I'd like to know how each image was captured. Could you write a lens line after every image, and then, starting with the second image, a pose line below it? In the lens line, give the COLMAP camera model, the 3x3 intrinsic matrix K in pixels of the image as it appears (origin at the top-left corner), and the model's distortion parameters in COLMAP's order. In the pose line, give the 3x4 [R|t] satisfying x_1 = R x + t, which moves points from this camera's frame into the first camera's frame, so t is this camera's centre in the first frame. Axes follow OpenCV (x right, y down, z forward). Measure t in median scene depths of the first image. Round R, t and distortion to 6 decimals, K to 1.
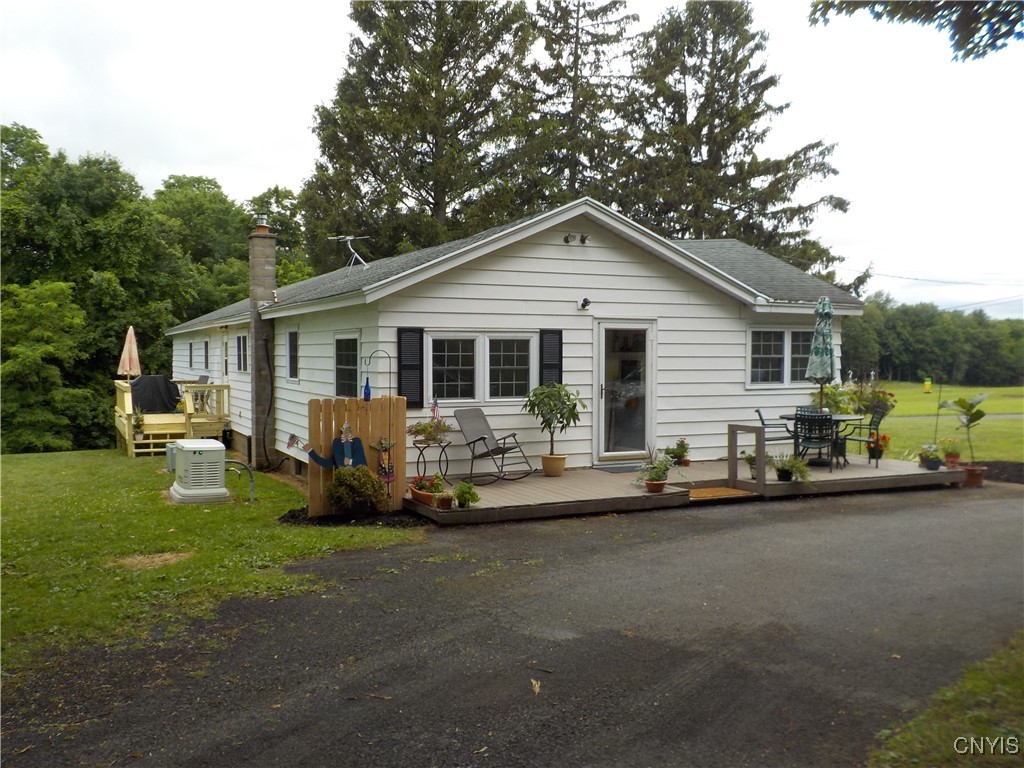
lens RADIAL K [[943.9, 0, 510.5], [0, 943.9, 385.8], [0, 0, 1]] dist [0.006223, 0.000000]
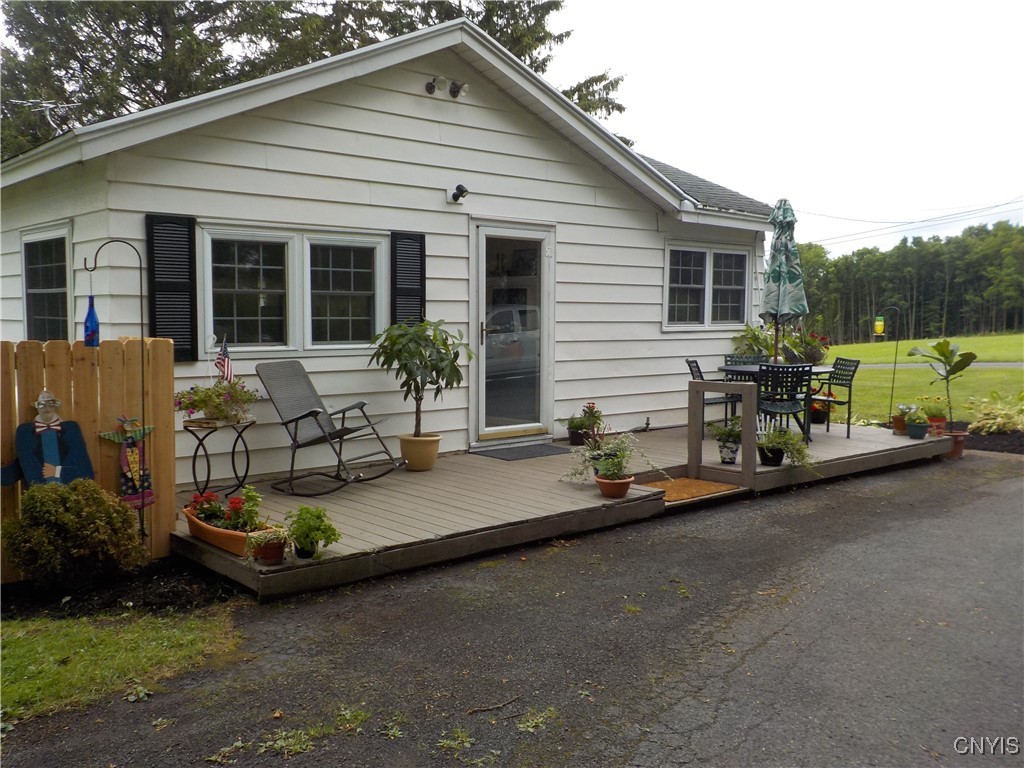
lens RADIAL K [[943.9, 0, 509.1], [0, 943.9, 383.8], [0, 0, 1]] dist [0.006223, 0.000000]
pose [[0.961782, -0.015700, 0.273366, -0.064534], [0.003938, 0.999045, 0.043521, 0.012862], [-0.273788, -0.040781, 0.960925, 0.389098]]
